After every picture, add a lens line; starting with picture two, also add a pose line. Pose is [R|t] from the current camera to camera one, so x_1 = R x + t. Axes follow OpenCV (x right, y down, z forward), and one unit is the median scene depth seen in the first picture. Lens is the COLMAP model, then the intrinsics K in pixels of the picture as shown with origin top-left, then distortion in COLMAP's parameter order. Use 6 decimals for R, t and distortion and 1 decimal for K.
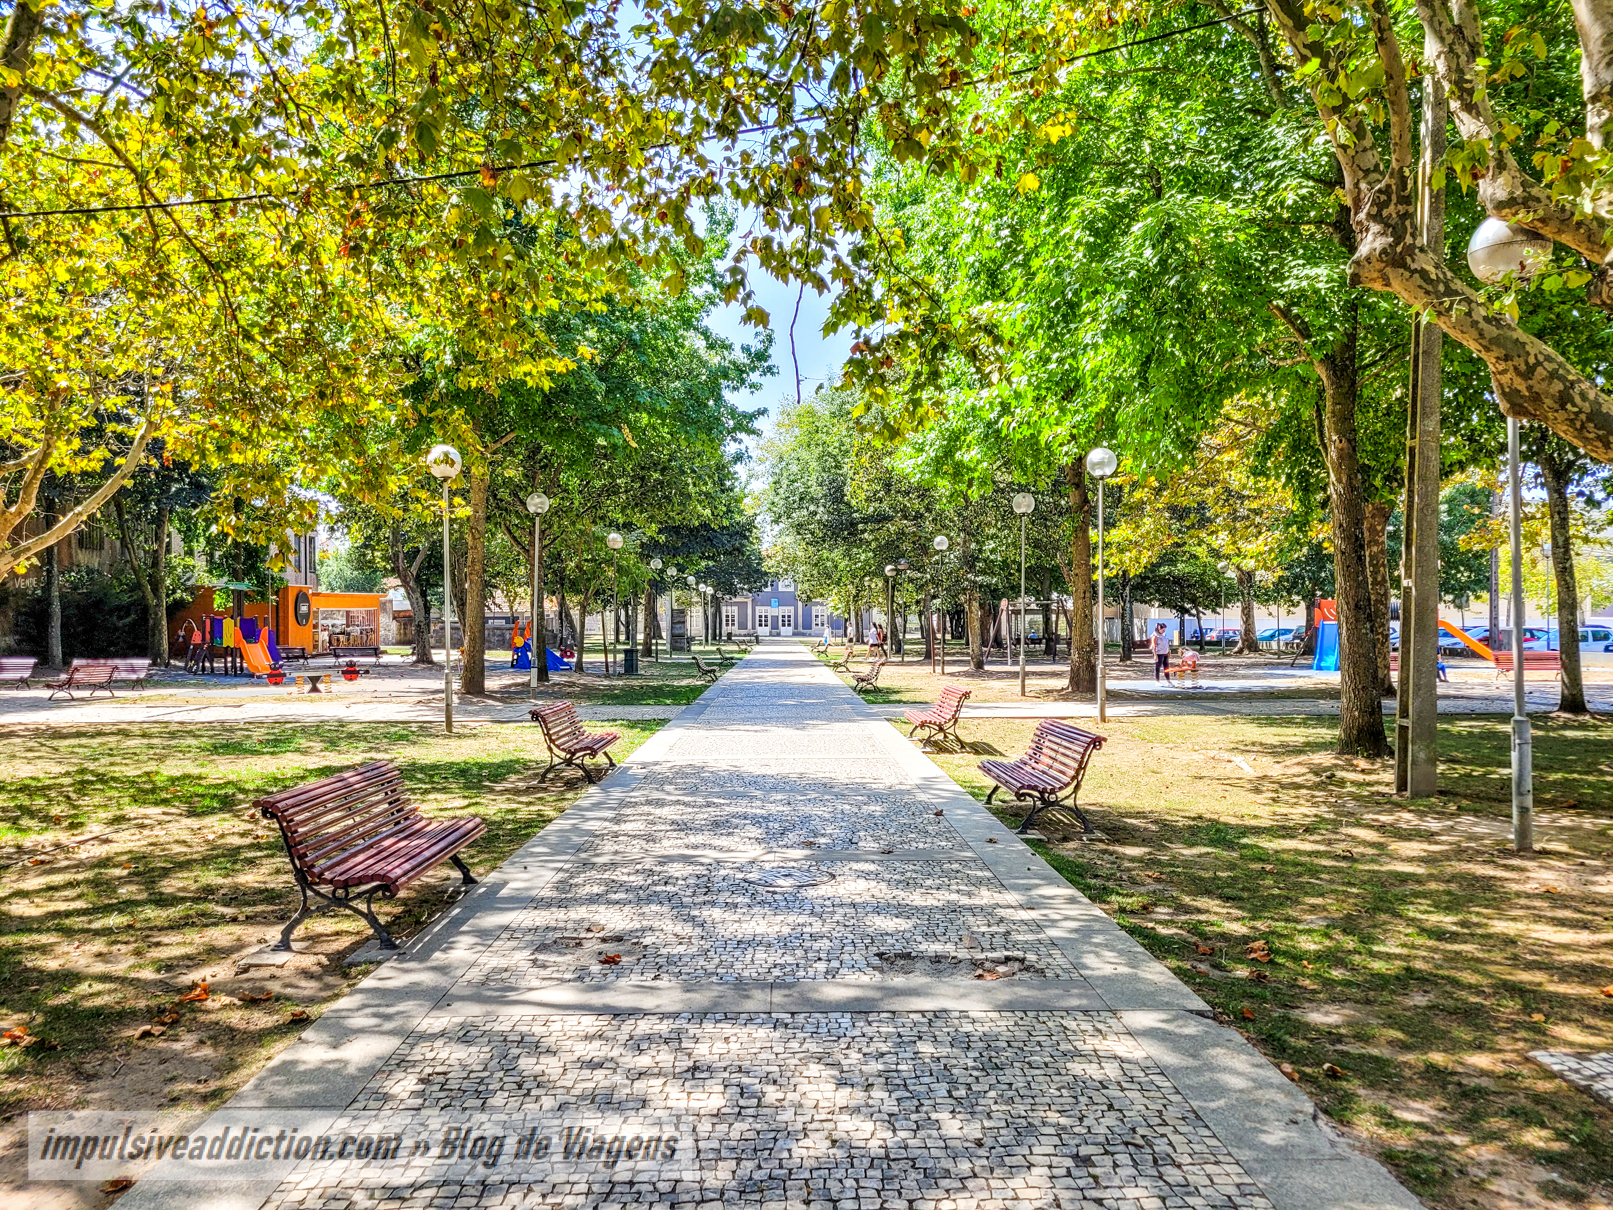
lens RADIAL K [[1224.1, 0, 805.0], [0, 1224.1, 607.2], [0, 0, 1]] dist [0.007475, 0.002994]
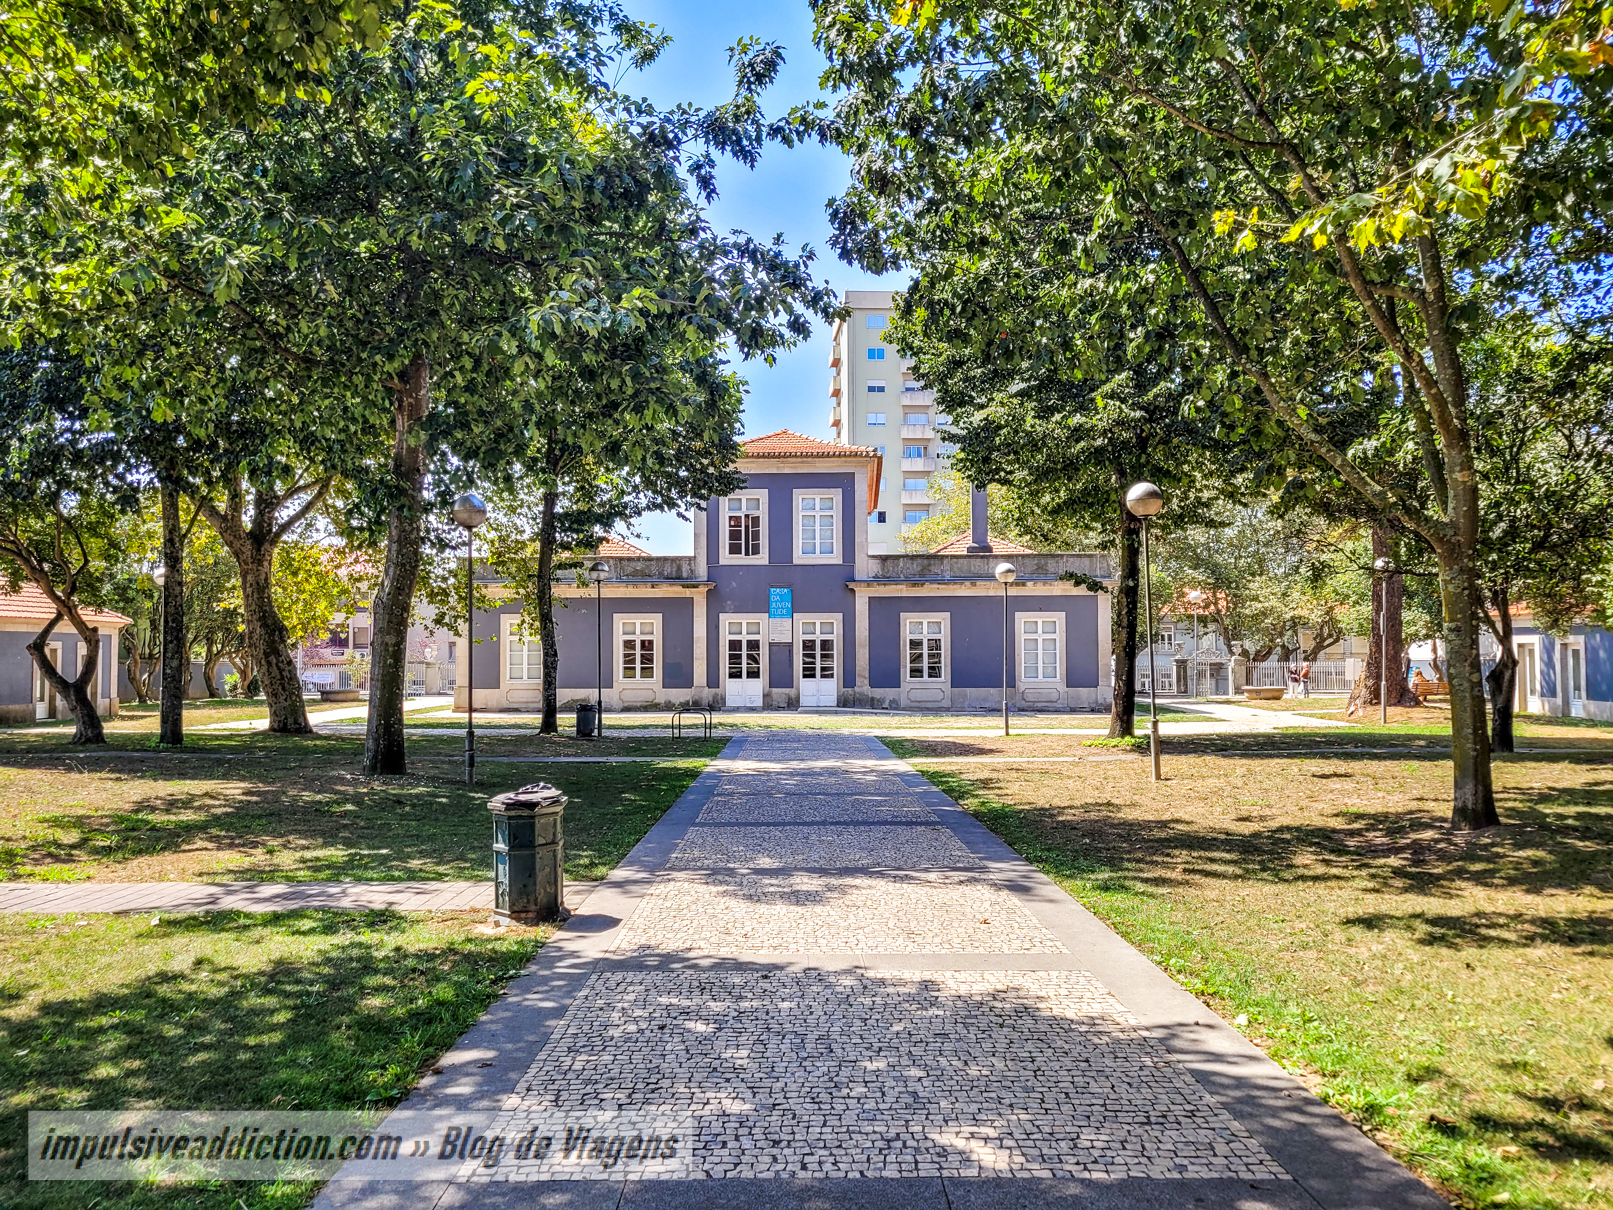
lens RADIAL K [[1224.1, 0, 808.4], [0, 1224.1, 606.0], [0, 0, 1]] dist [0.007475, 0.002994]
pose [[0.996730, -0.009648, -0.080226, 0.007413], [0.007062, 0.999448, -0.032454, 0.007800], [0.080495, 0.031781, 0.996248, 0.689825]]
